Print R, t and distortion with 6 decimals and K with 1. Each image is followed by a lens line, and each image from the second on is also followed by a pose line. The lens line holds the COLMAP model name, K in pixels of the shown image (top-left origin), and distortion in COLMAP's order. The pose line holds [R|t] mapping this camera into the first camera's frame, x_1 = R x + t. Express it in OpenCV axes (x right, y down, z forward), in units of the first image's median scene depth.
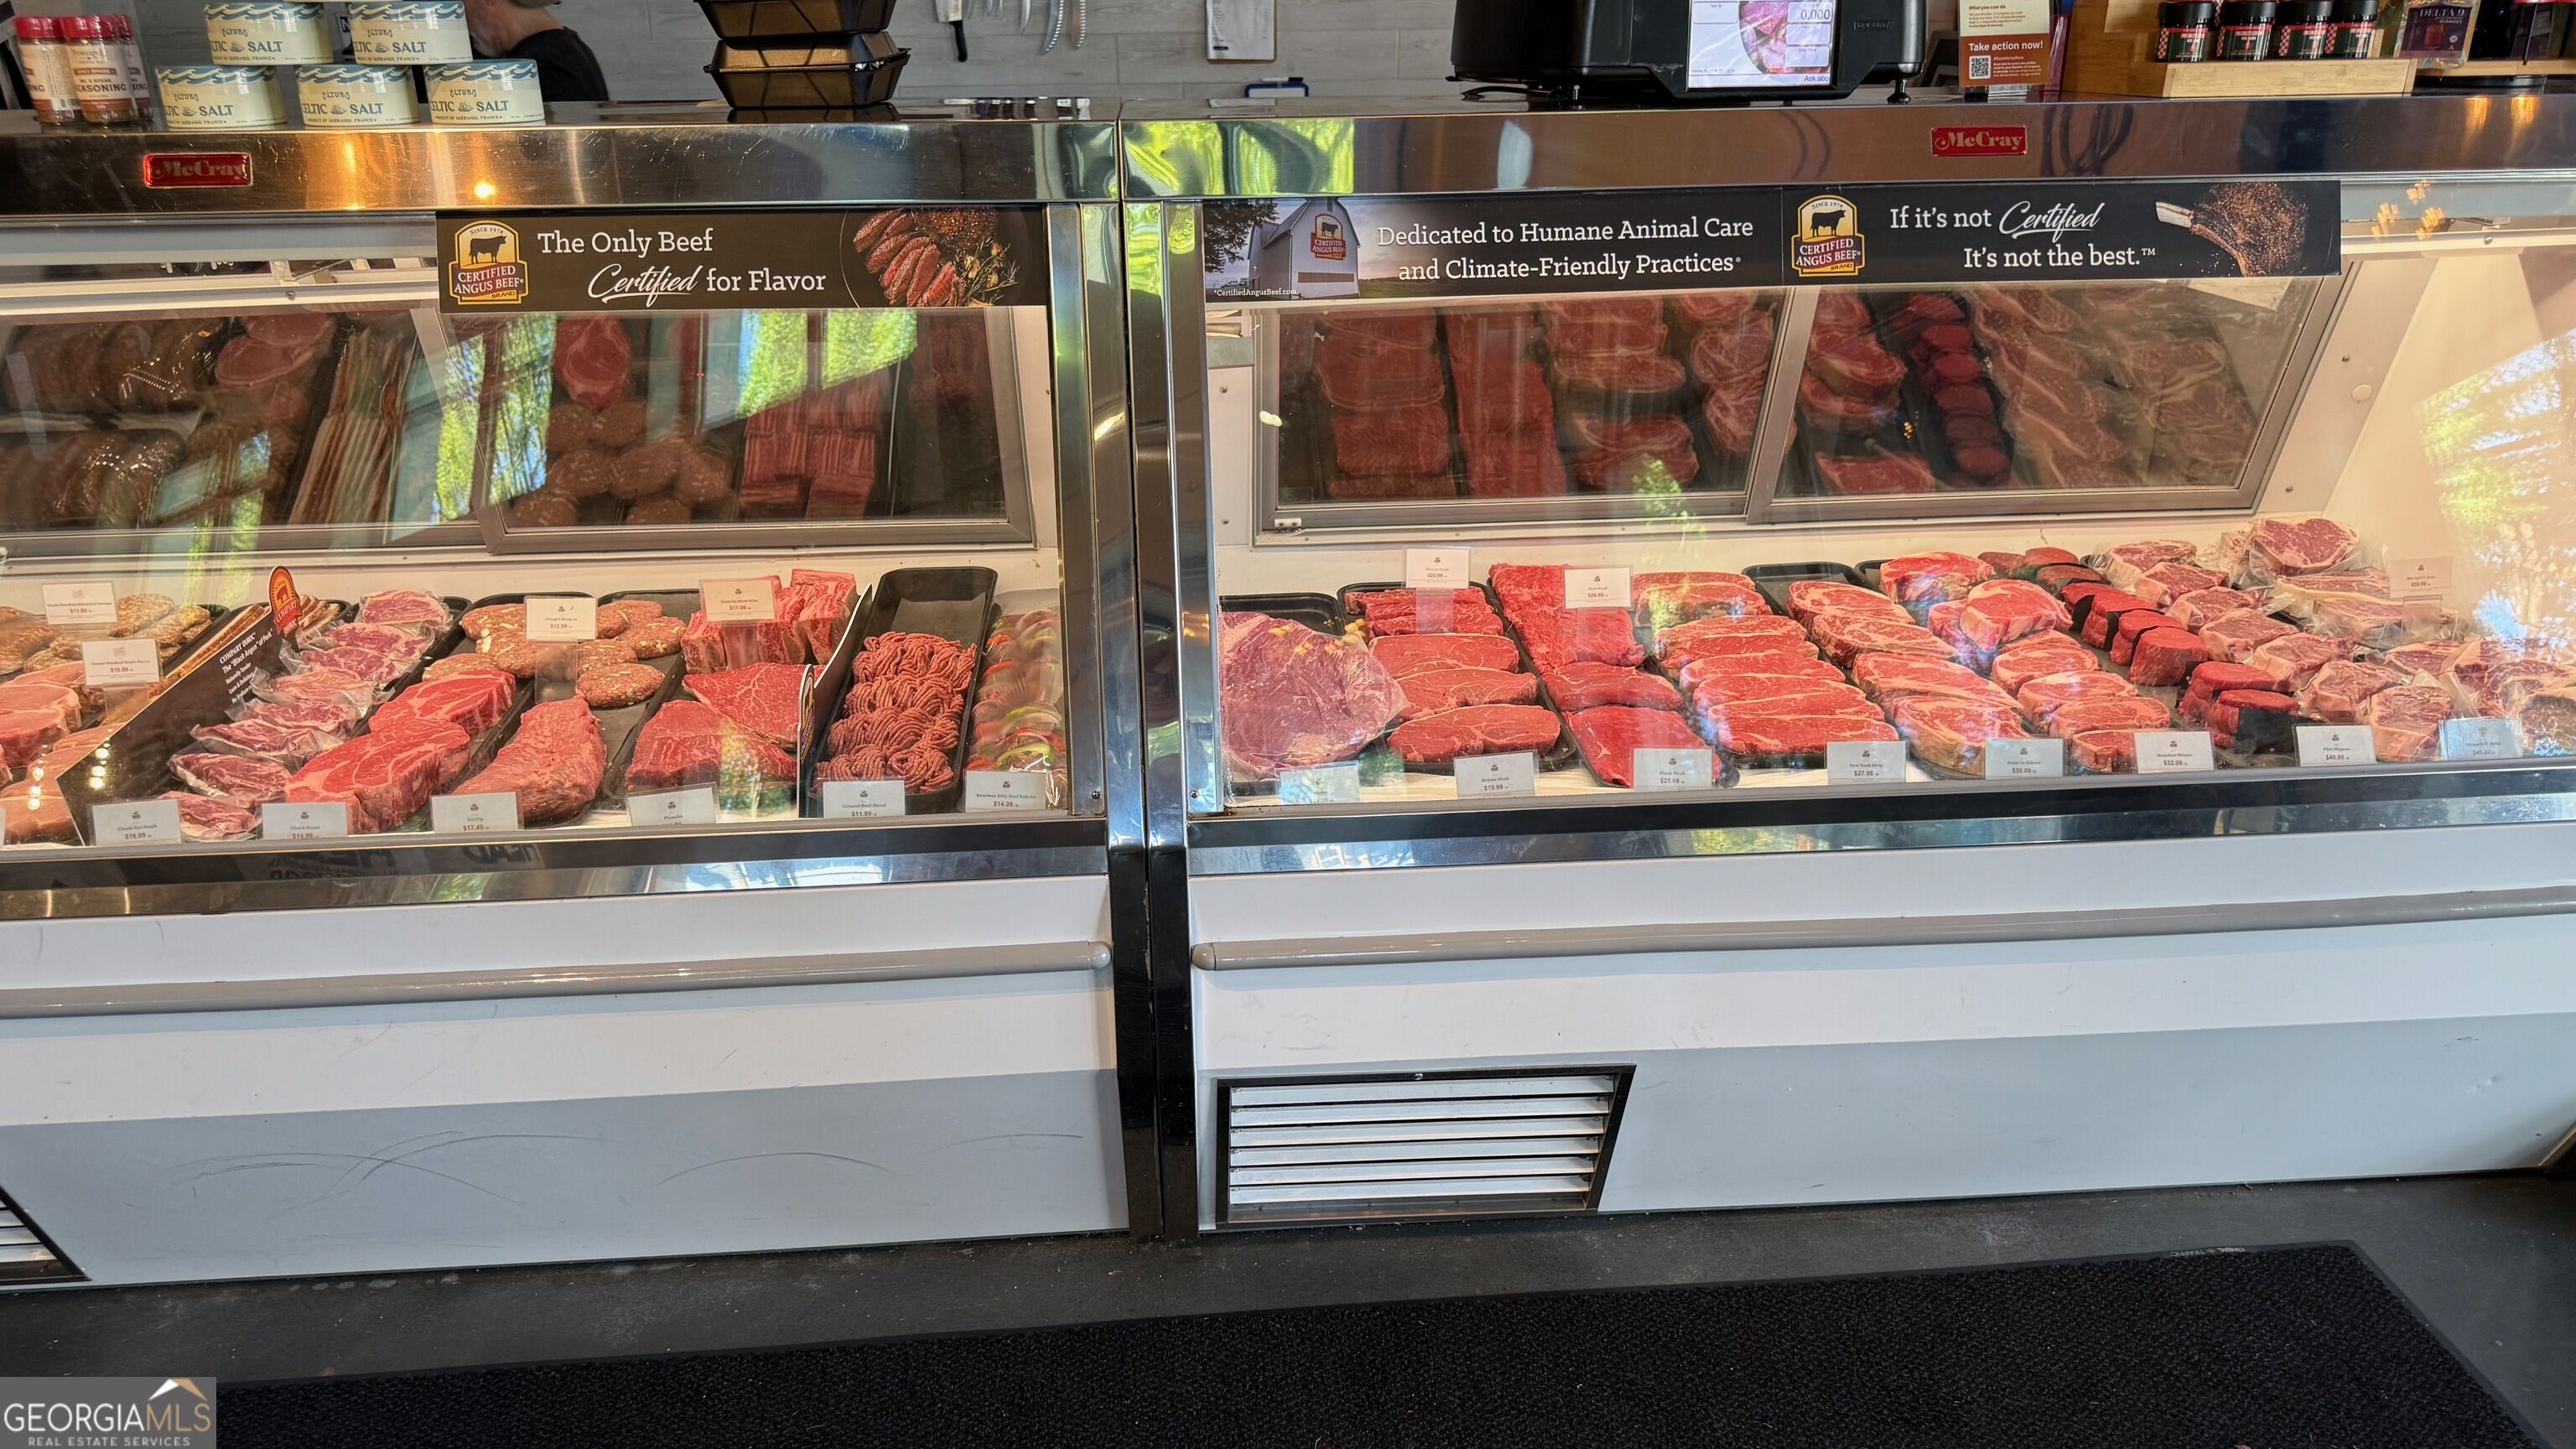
lens RADIAL K [[1865.6, 0, 1288.0], [0, 1865.6, 724.5], [0, 0, 1]] dist [0.064840, -0.076462]
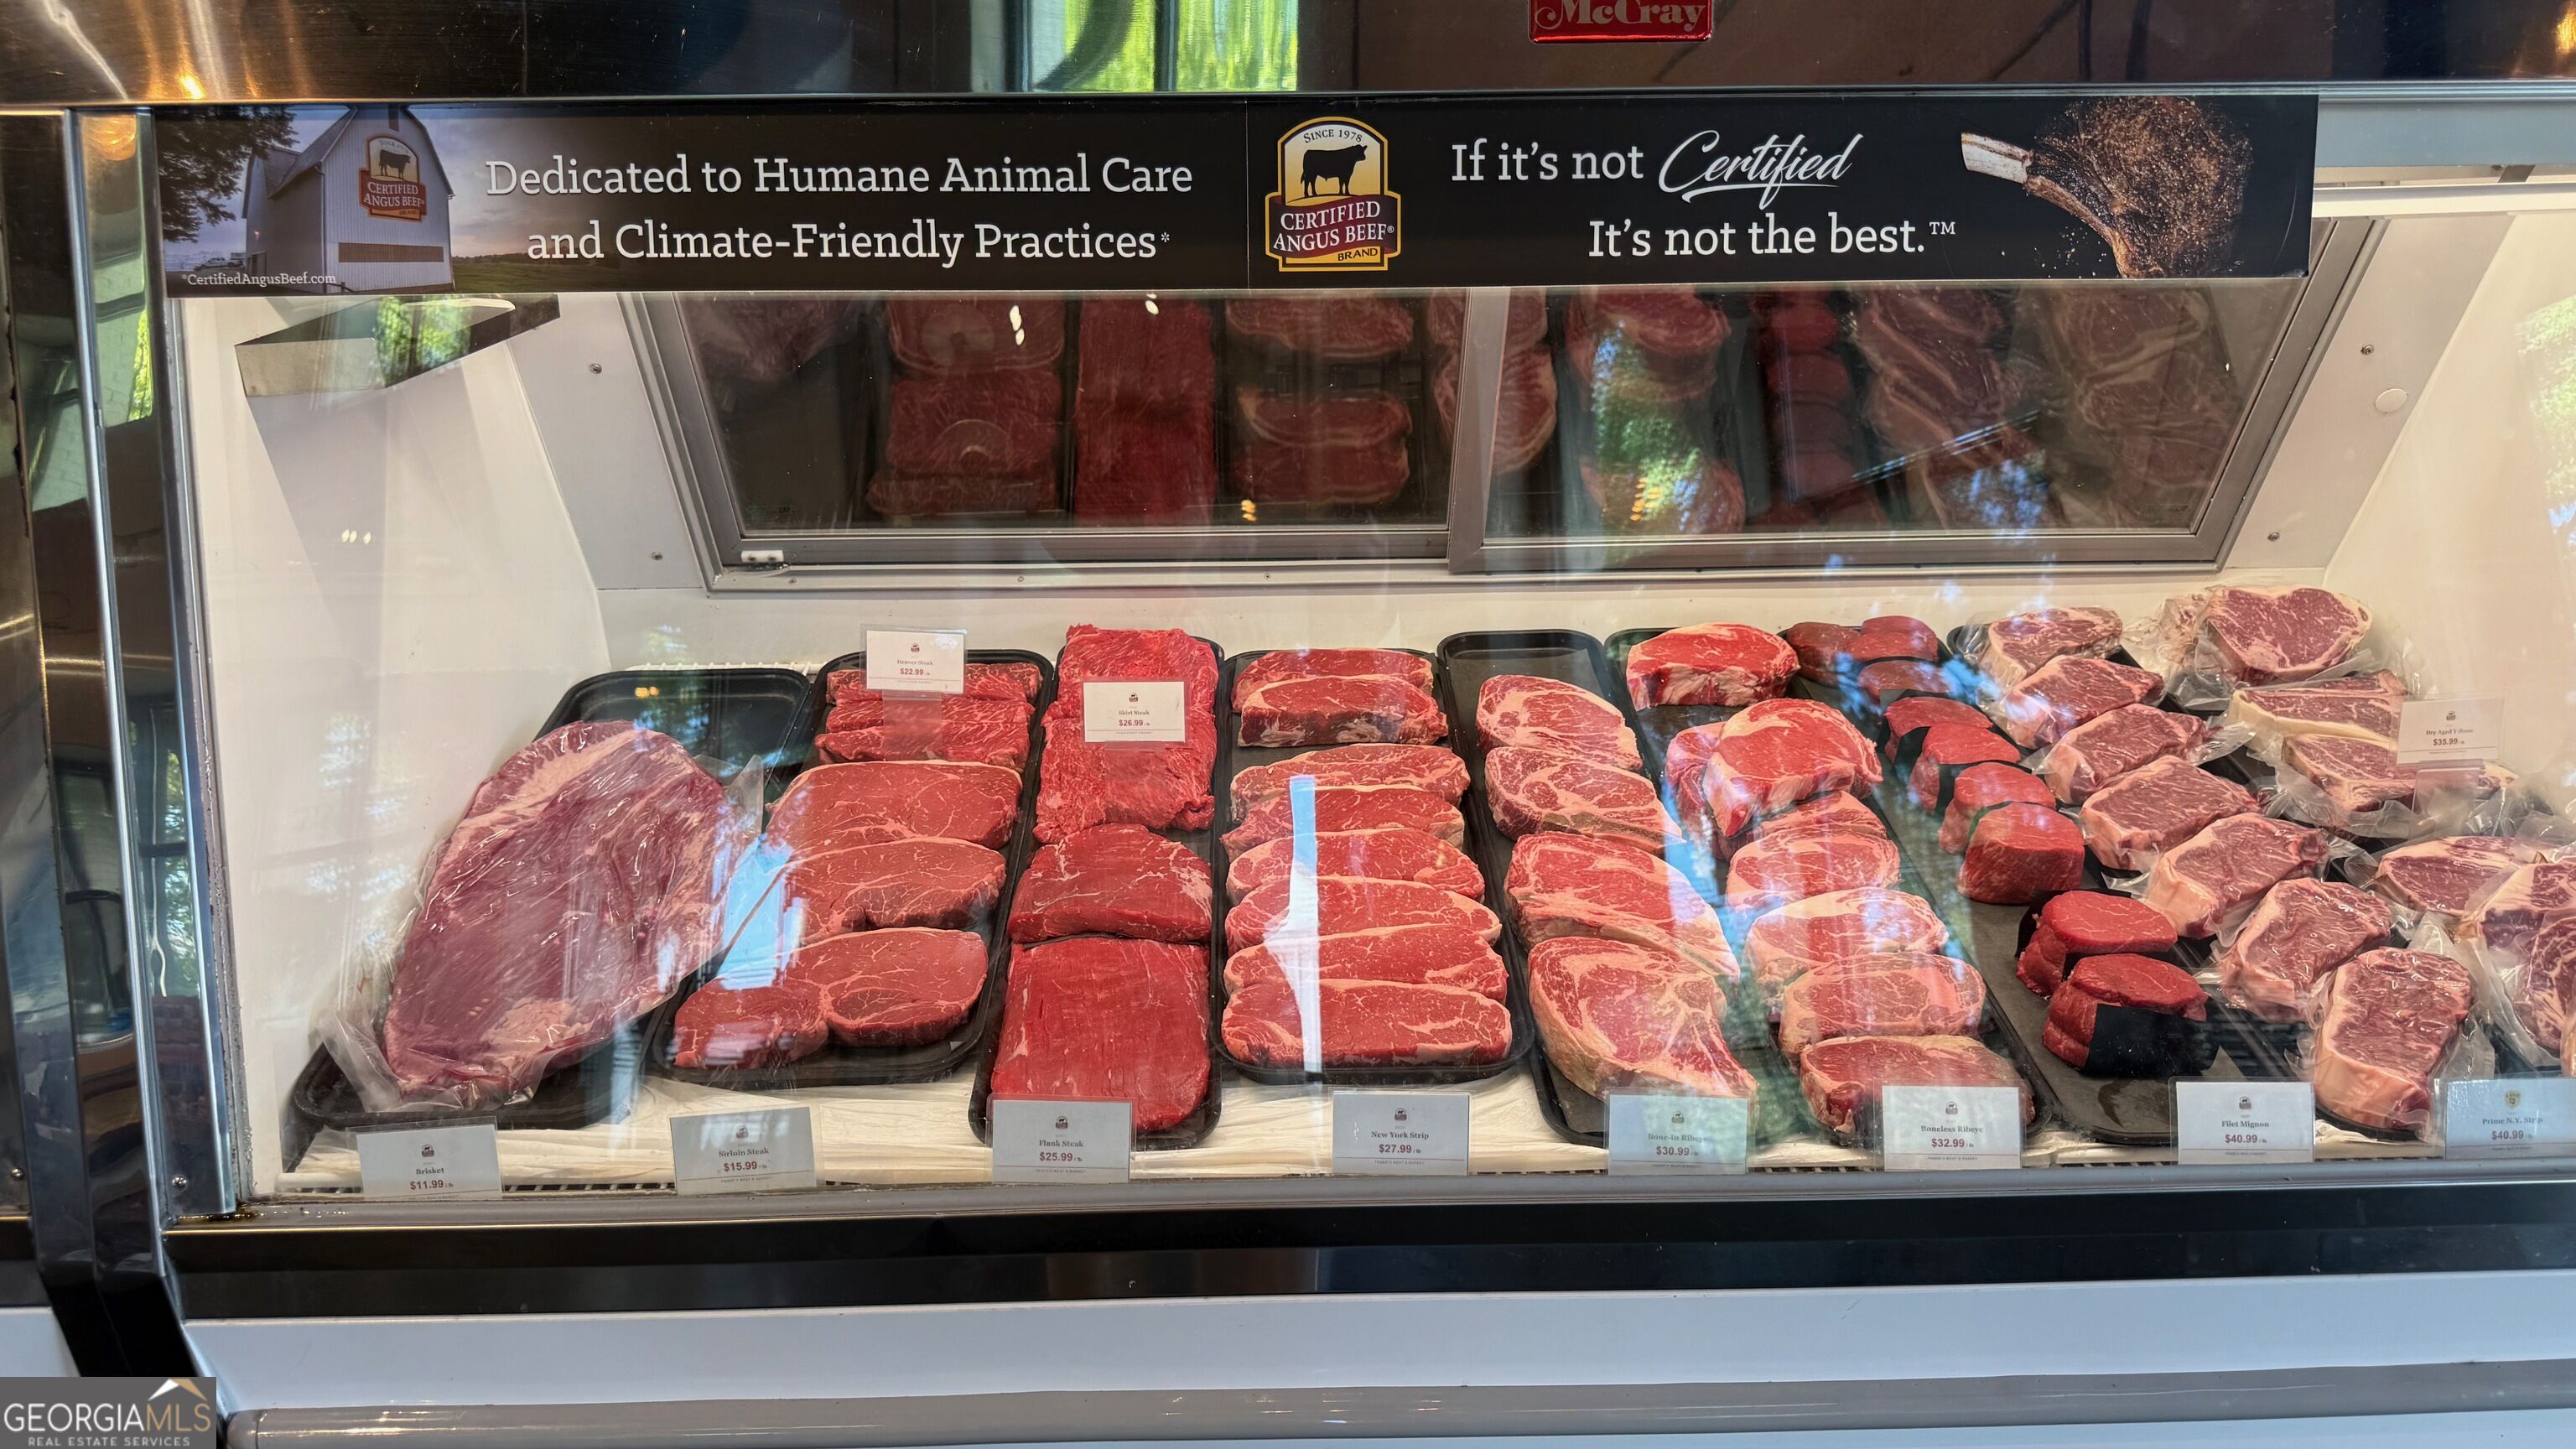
lens RADIAL K [[1871.2, 0, 1274.6], [0, 1871.2, 729.7], [0, 0, 1]] dist [0.148590, -0.251098]
pose [[0.998969, 0.025169, -0.037790, 0.290089], [-0.021638, 0.995606, 0.091106, -0.153709], [0.039917, -0.090194, 0.995124, 0.439661]]
